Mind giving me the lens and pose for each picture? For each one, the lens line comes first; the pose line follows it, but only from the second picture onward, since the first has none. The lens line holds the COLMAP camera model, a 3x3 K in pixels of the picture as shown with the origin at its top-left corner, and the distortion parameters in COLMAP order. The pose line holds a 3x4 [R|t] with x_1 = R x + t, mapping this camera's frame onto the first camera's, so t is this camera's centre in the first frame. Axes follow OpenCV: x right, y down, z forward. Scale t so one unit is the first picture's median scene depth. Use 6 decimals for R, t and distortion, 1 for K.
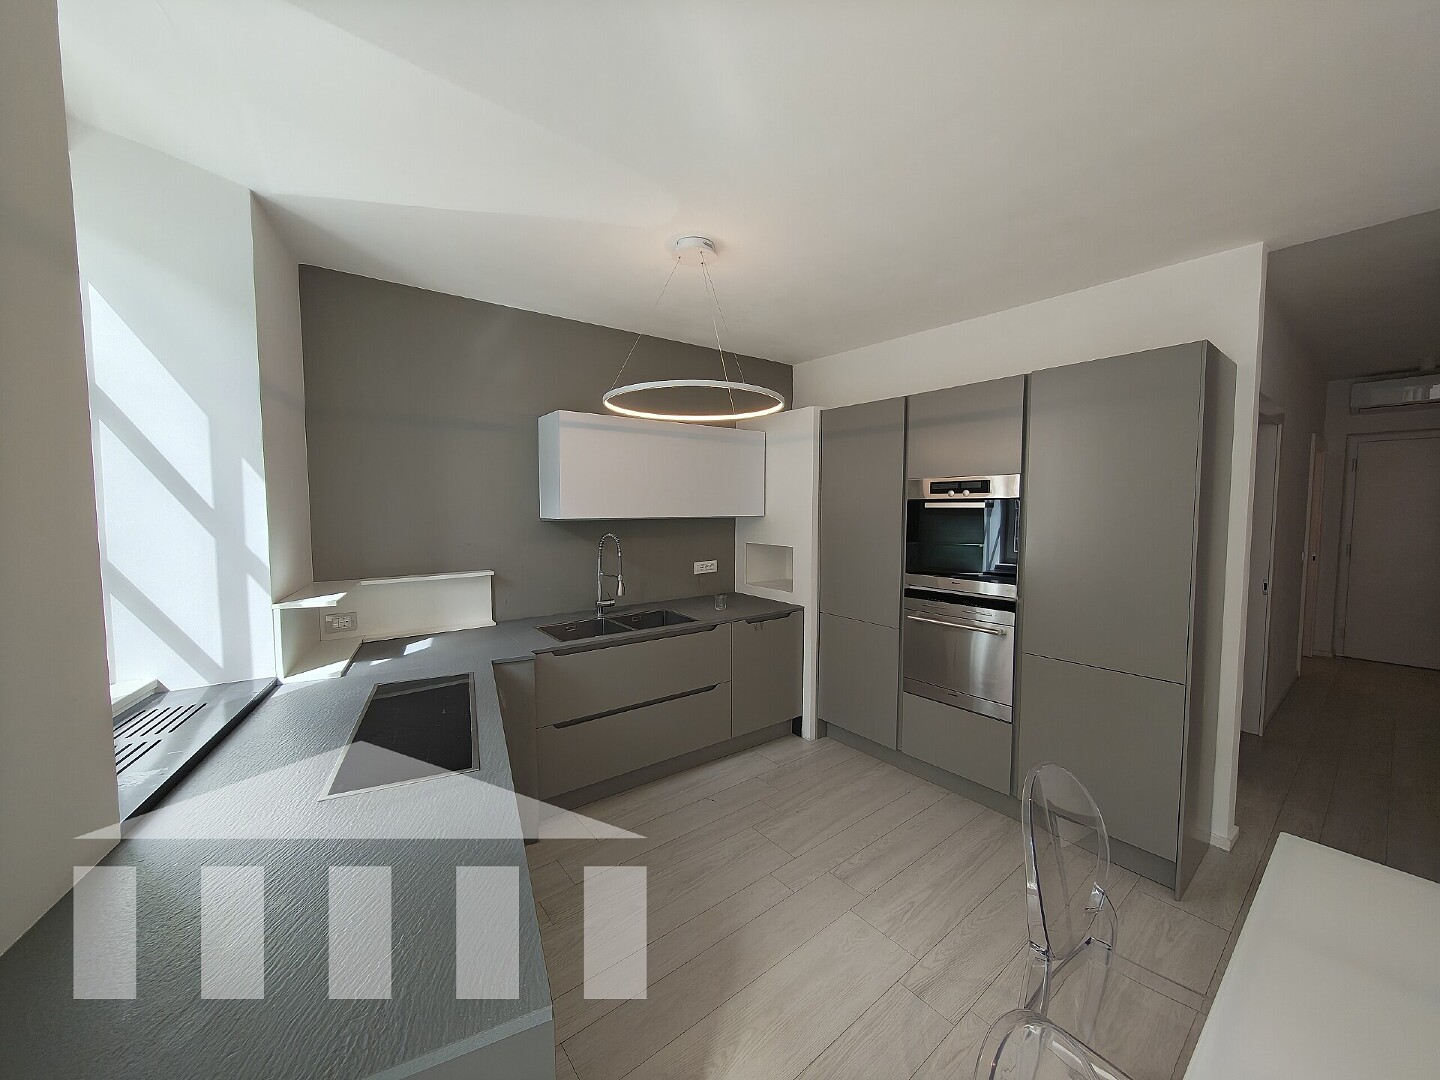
lens RADIAL K [[546.2, 0, 720.0], [0, 546.2, 540.0], [0, 0, 1]] dist [0.000368, 0.000022]
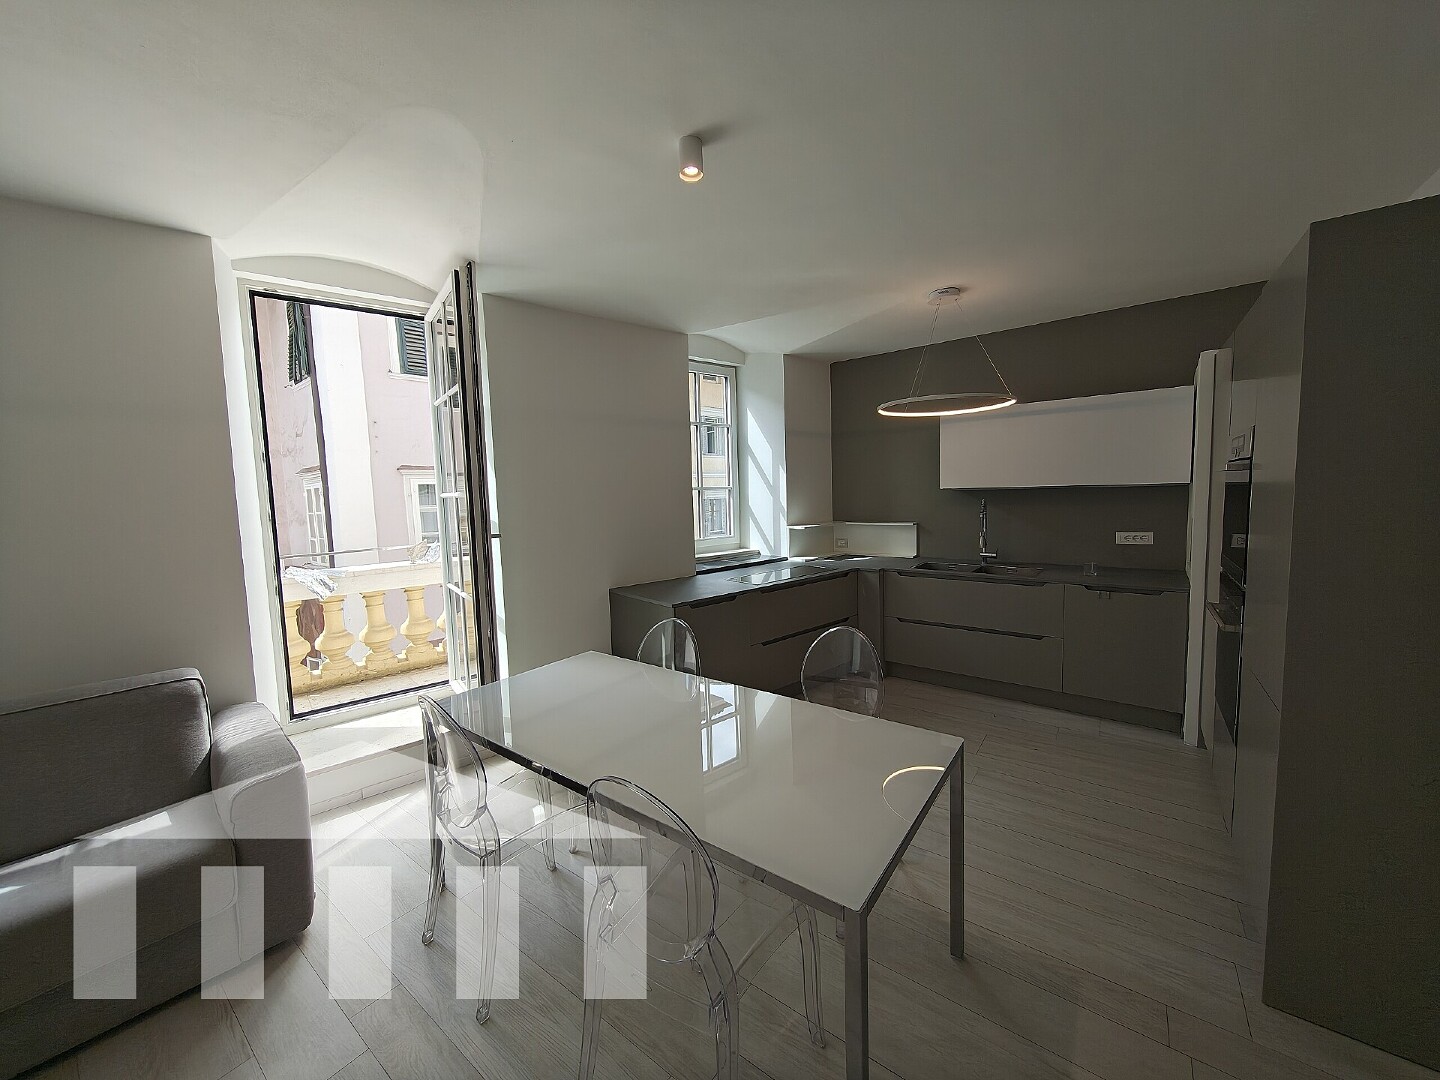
lens RADIAL K [[546.2, 0, 720.0], [0, 546.2, 540.0], [0, 0, 1]] dist [0.000368, 0.000022]
pose [[0.260172, 0.085731, -0.961749, 1.006448], [-0.034150, 0.996244, 0.079568, 0.001171], [0.964958, 0.012142, 0.262123, 0.067771]]
